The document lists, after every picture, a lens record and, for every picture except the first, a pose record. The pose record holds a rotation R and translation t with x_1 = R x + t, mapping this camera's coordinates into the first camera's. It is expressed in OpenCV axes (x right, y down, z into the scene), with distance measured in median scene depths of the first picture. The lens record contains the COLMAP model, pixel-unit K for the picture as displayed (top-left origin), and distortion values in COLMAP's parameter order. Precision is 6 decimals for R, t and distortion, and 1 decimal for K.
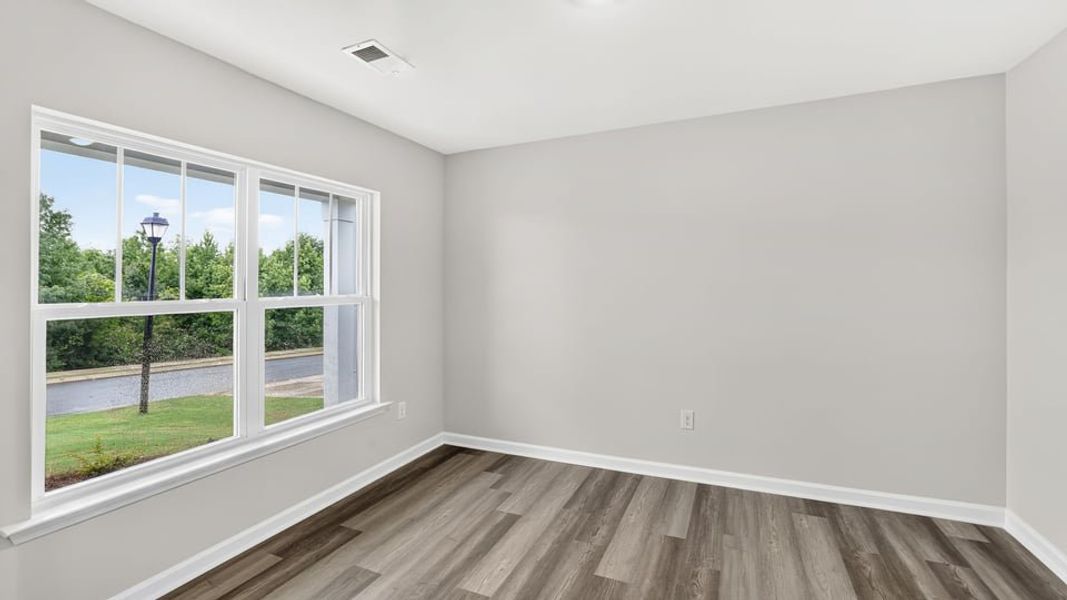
lens RADIAL K [[466.1, 0, 531.4], [0, 466.1, 284.8], [0, 0, 1]] dist [-0.011371, 0.003468]
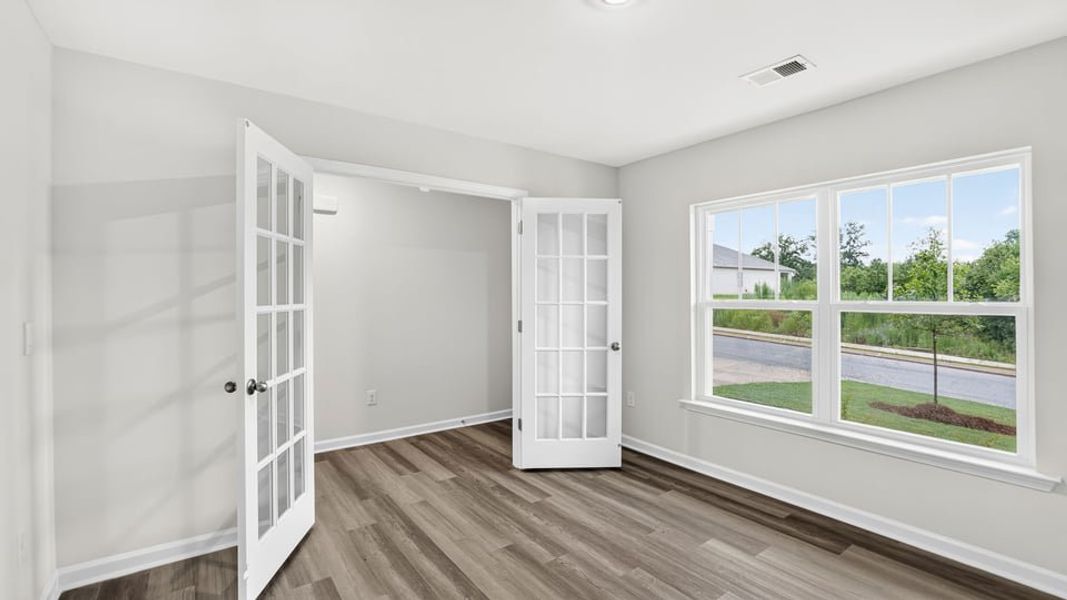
lens RADIAL K [[466.1, 0, 541.5], [0, 466.1, 301.2], [0, 0, 1]] dist [-0.011371, 0.003468]
pose [[-0.490030, 0.026670, -0.871298, 0.144042], [0.017486, 0.999631, 0.020764, -0.000894], [0.871530, -0.005061, -0.490316, 0.188805]]
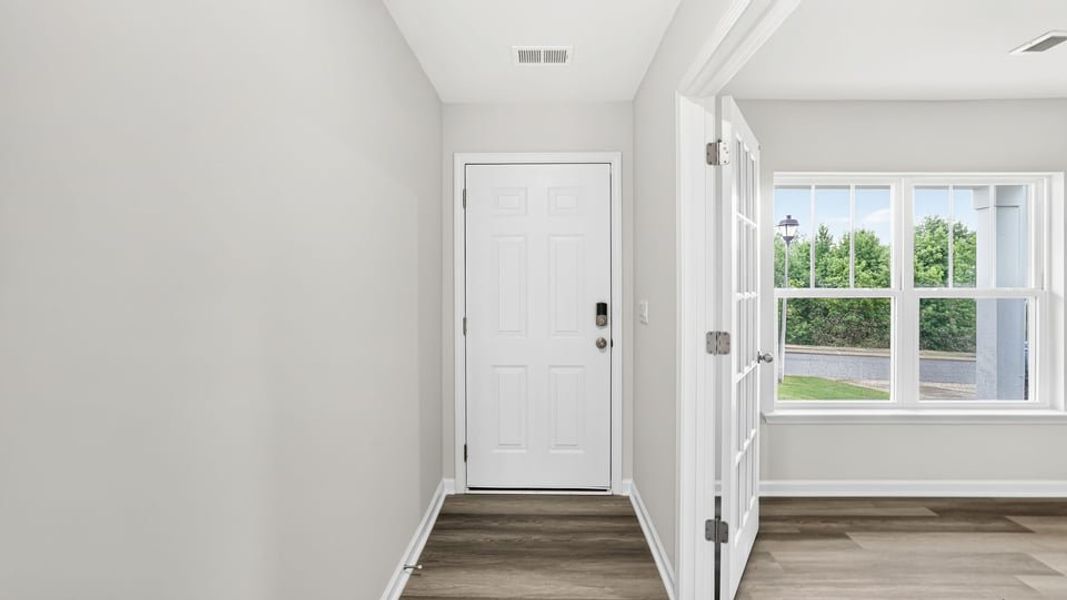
lens RADIAL K [[466.1, 0, 531.0], [0, 466.1, 278.0], [0, 0, 1]] dist [-0.011371, 0.003468]
pose [[0.392285, 0.004656, -0.919832, 0.020925], [-0.002424, 0.999989, 0.004027, 0.000278], [0.919841, 0.000650, 0.392292, -0.067839]]
